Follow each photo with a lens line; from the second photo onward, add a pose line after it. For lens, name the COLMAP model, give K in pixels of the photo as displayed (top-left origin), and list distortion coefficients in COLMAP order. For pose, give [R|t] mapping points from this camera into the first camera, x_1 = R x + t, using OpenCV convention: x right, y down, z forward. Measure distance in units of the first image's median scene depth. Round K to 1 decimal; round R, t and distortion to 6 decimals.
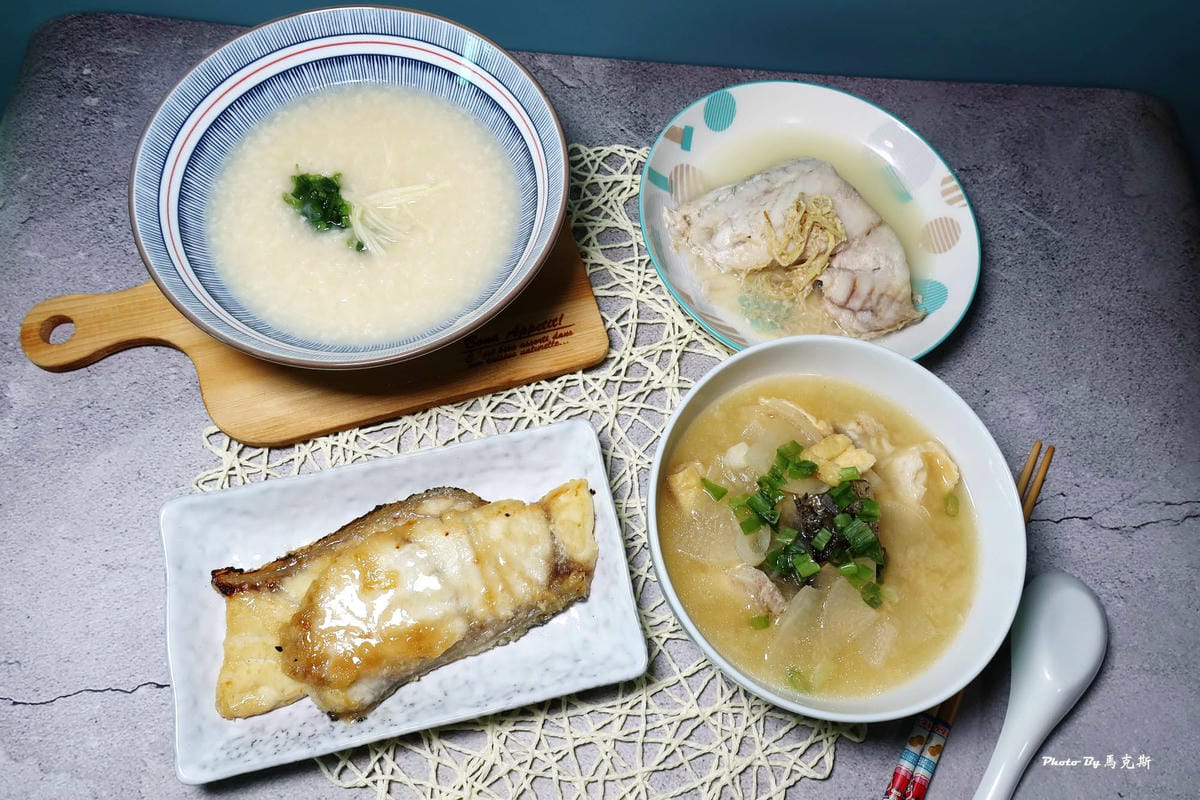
lens RADIAL K [[800.7, 0, 590.8], [0, 800.7, 392.0], [0, 0, 1]] dist [-0.025784, 0.000473]
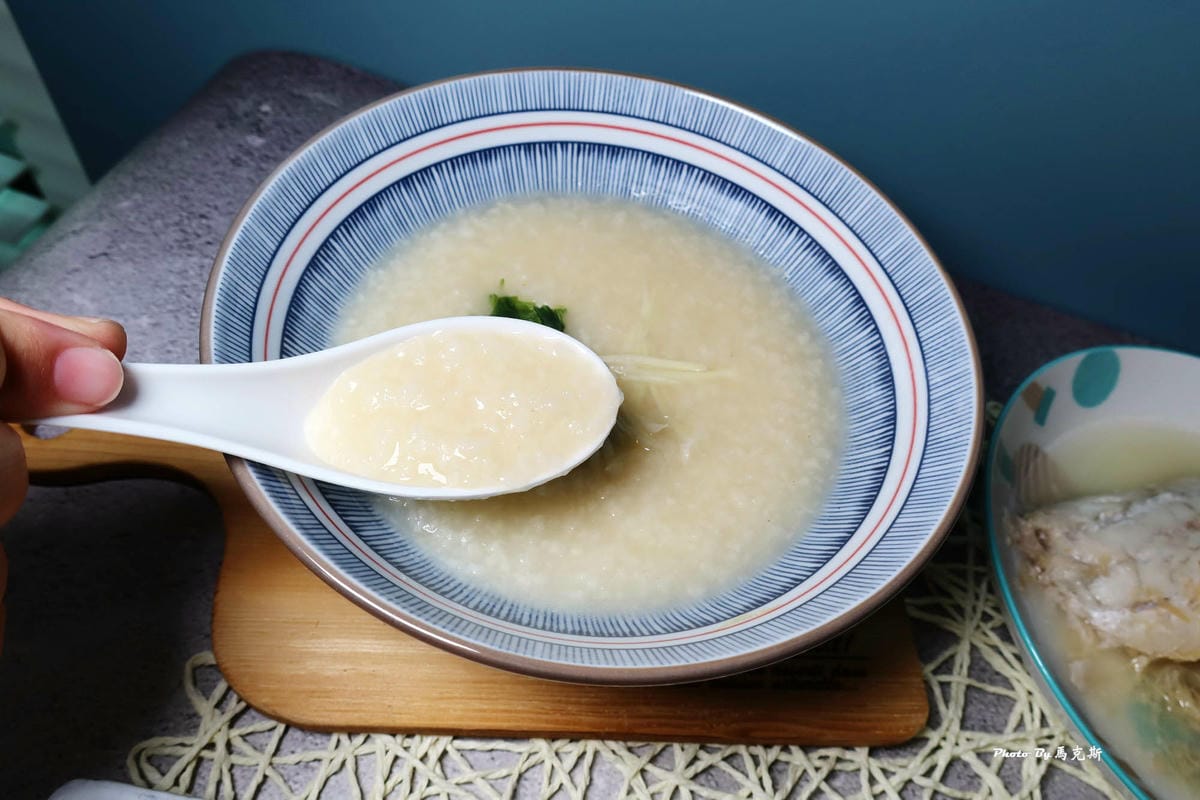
lens RADIAL K [[800.7, 0, 590.8], [0, 800.7, 392.0], [0, 0, 1]] dist [-0.025784, 0.000473]
pose [[0.954490, 0.263510, -0.139685, -0.181979], [-0.292313, 0.919500, -0.262816, -0.053759], [0.059186, 0.291687, 0.954681, 0.410620]]
